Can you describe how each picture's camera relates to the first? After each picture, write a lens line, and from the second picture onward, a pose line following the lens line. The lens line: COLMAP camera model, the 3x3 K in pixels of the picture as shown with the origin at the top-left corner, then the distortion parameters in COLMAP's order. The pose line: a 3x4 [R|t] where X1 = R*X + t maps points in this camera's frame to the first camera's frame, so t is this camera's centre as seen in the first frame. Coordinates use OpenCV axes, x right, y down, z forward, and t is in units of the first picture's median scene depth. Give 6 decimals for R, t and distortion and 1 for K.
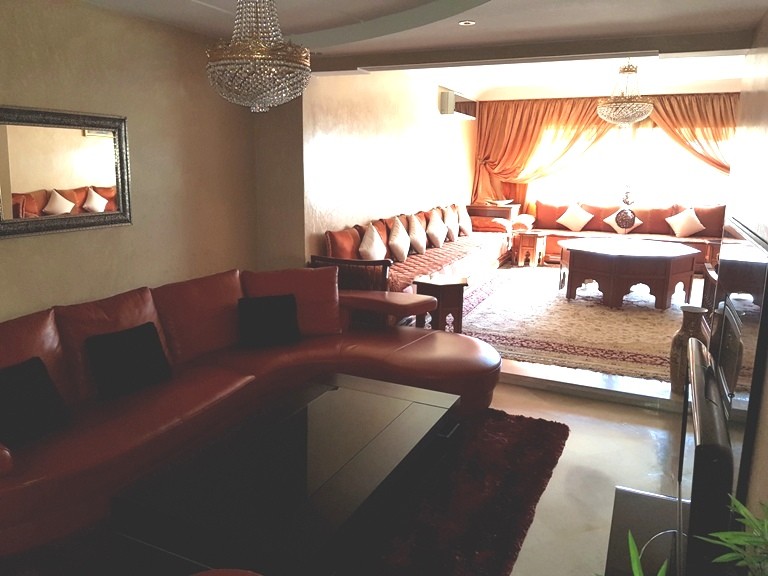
lens RADIAL K [[607.0, 0, 373.9], [0, 607.0, 291.2], [0, 0, 1]] dist [0.097107, -0.153250]
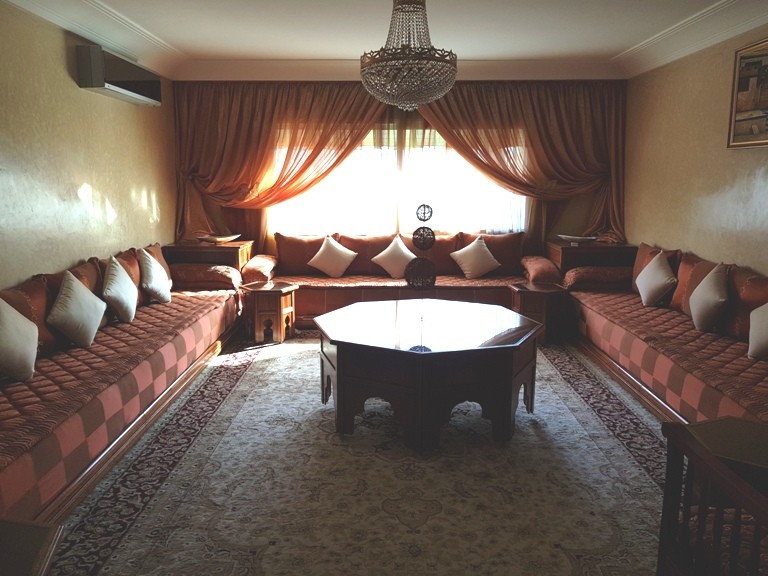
lens RADIAL K [[607.0, 0, 373.9], [0, 607.0, 291.2], [0, 0, 1]] dist [0.097107, -0.153250]
pose [[0.921668, -0.079076, 0.379837, 0.241134], [0.088472, 0.996052, -0.007314, -0.162443], [-0.377759, 0.040346, 0.925025, 0.784219]]
